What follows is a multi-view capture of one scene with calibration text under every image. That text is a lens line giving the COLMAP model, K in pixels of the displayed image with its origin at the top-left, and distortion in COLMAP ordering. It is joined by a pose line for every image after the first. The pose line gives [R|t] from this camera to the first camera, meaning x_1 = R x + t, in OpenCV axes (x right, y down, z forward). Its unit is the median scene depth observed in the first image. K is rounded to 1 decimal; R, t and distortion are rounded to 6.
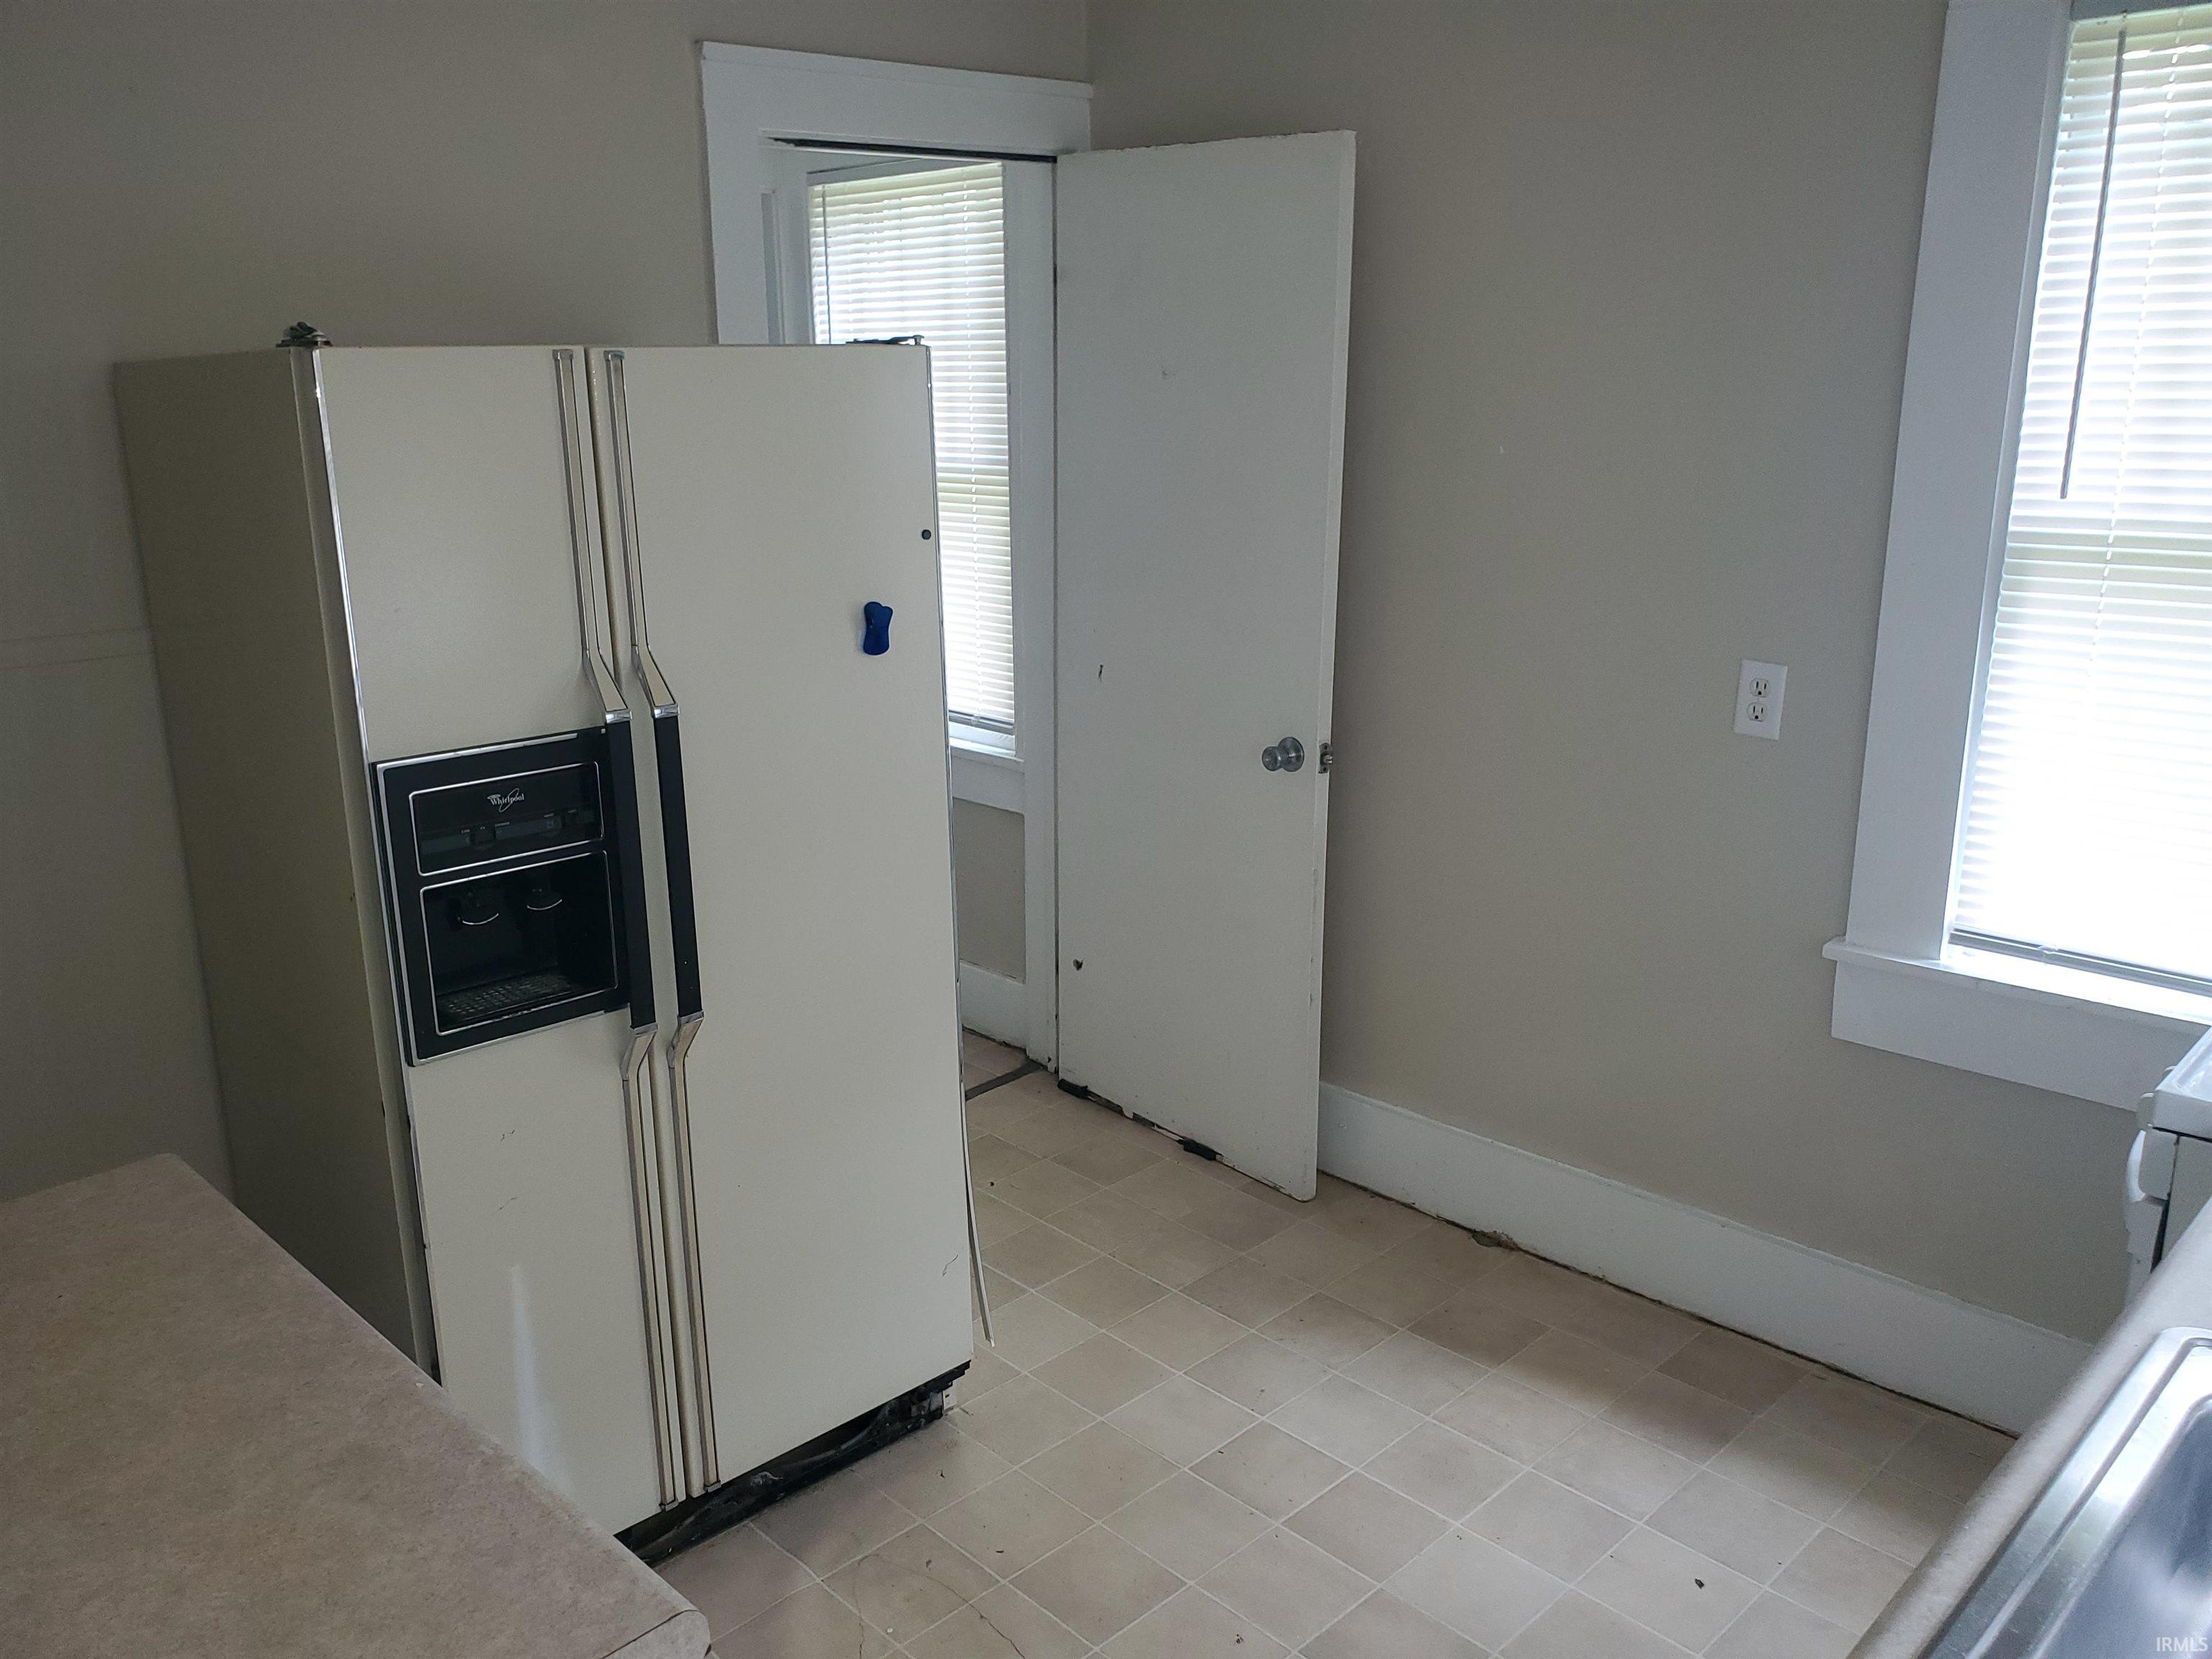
lens RADIAL K [[1714.9, 0, 1106.0], [0, 1714.9, 829.5], [0, 0, 1]] dist [0.021887, 0.001190]
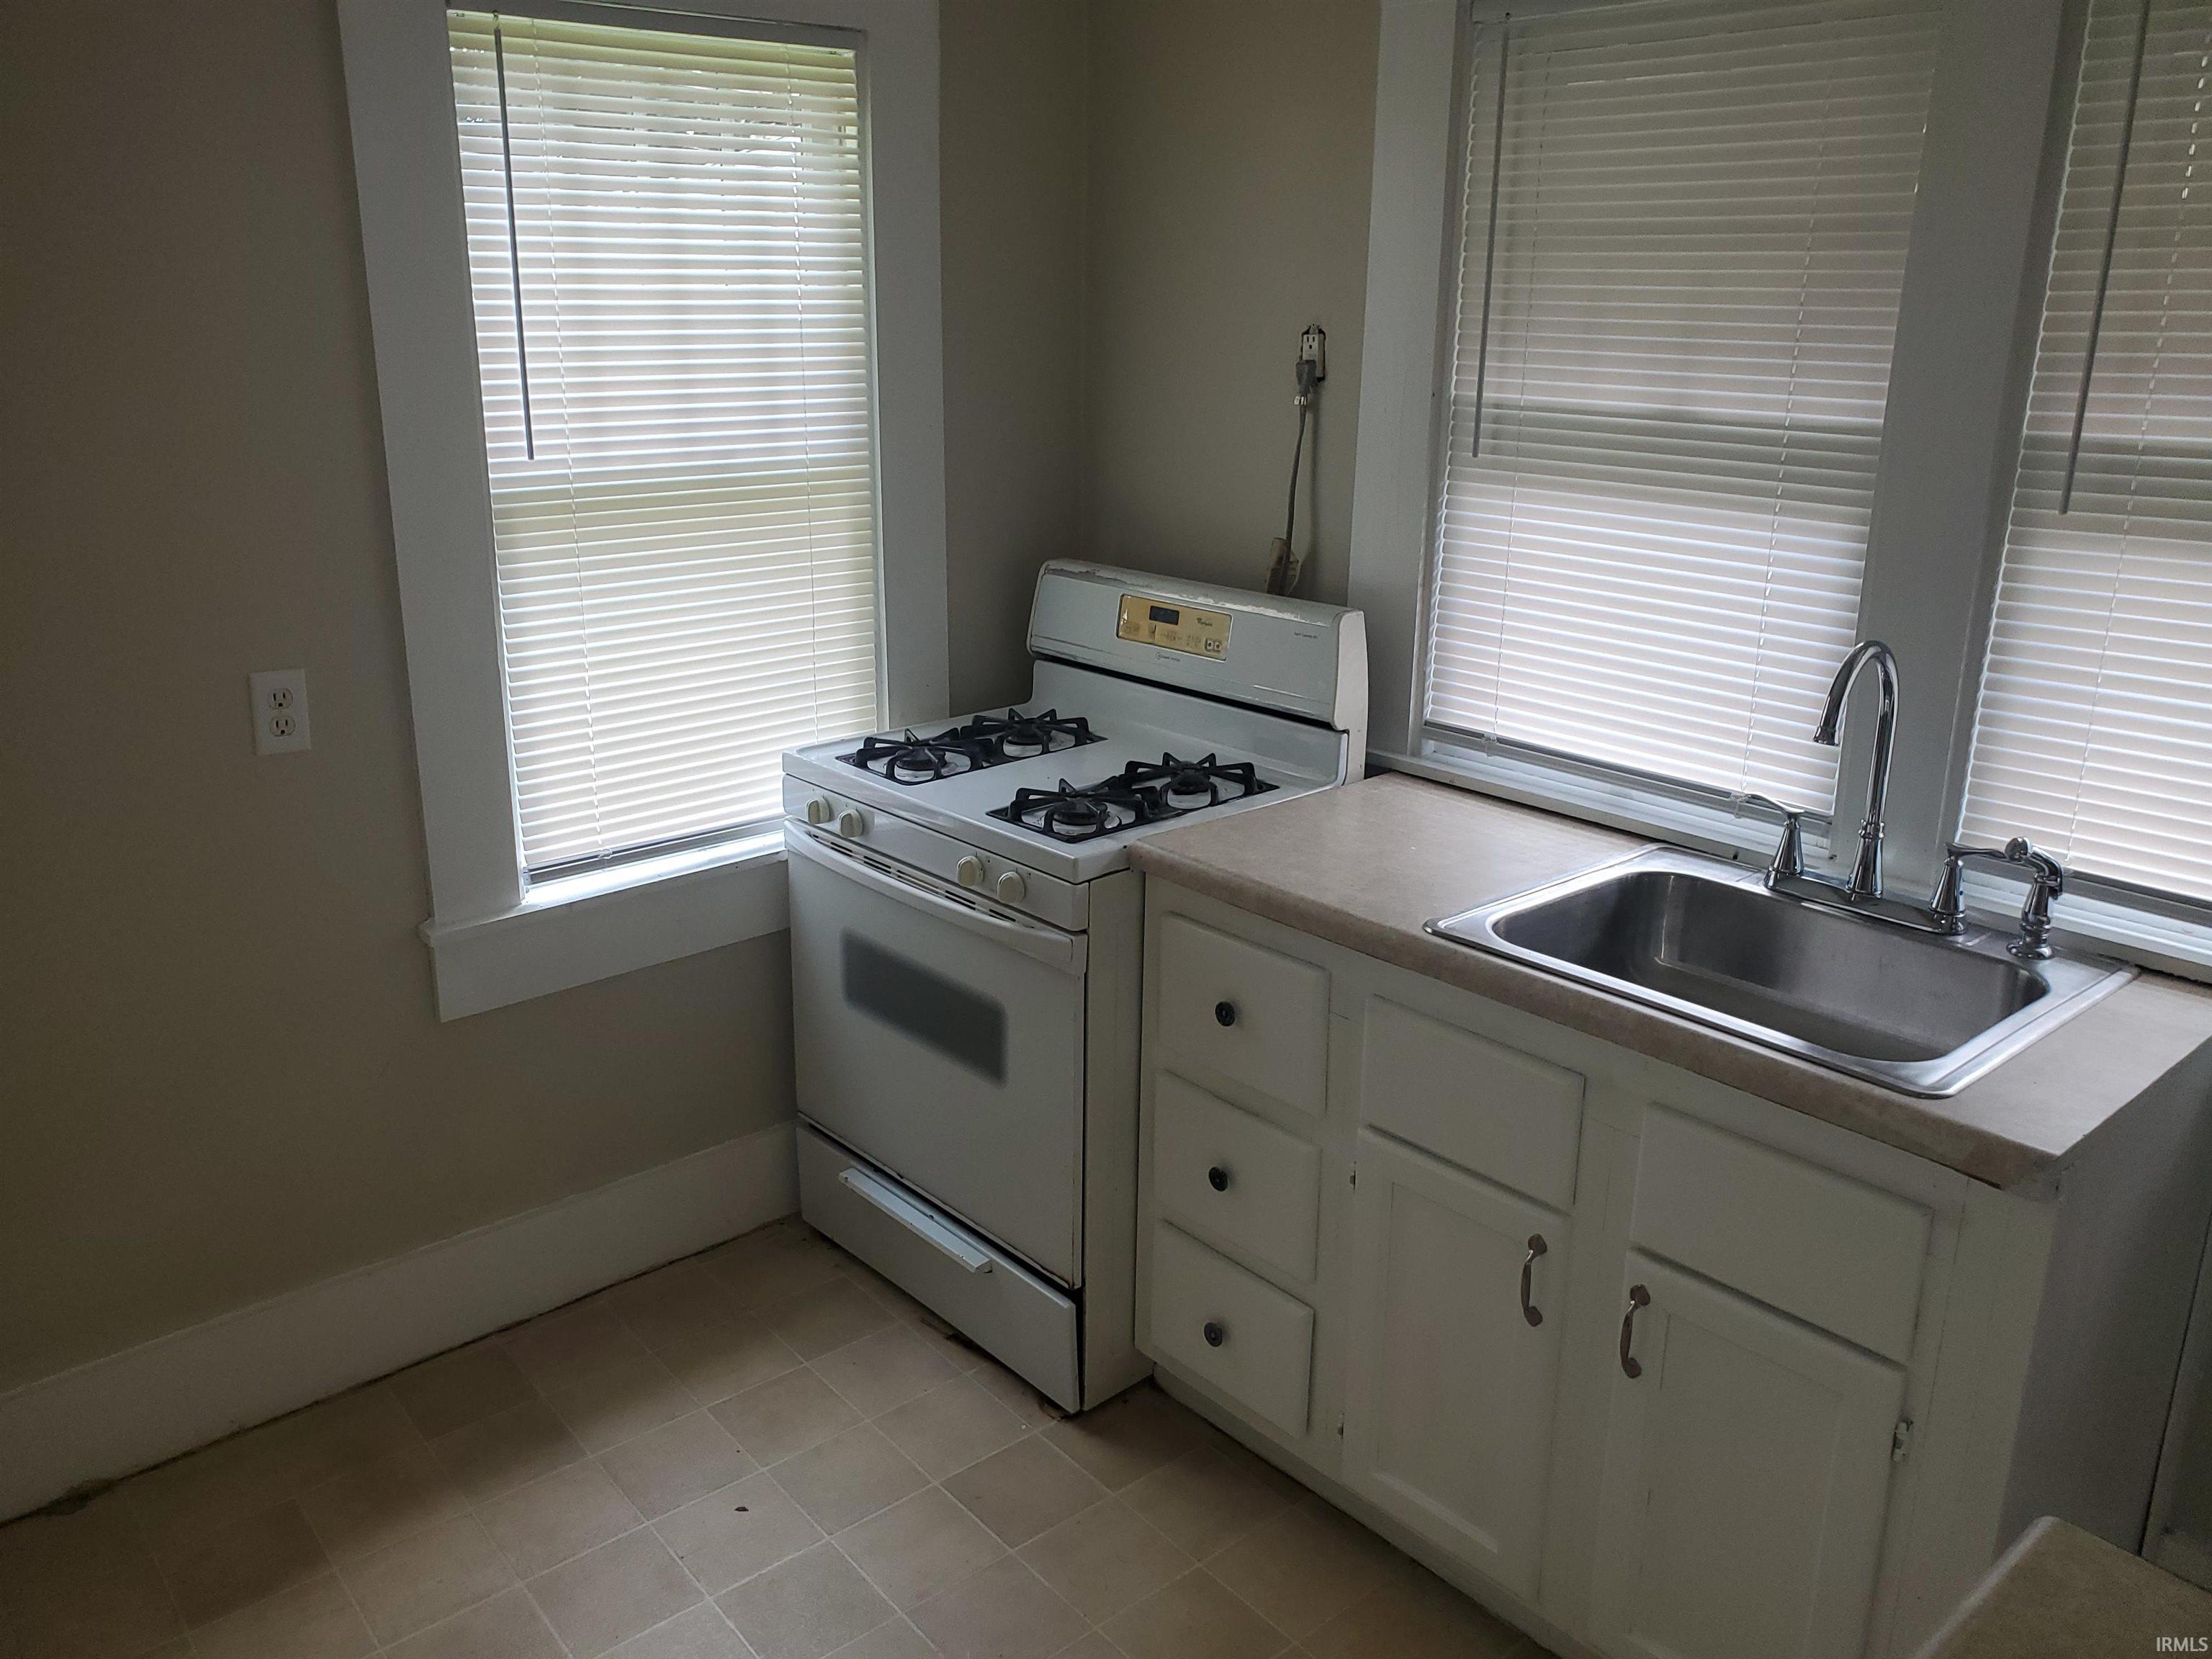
lens RADIAL K [[1714.9, 0, 1106.0], [0, 1714.9, 829.5], [0, 0, 1]] dist [0.021887, 0.001190]
pose [[0.099266, -0.286779, 0.952840, -0.472974], [0.260715, 0.931613, 0.253229, -0.140162], [-0.960299, 0.223282, 0.167245, 0.470927]]
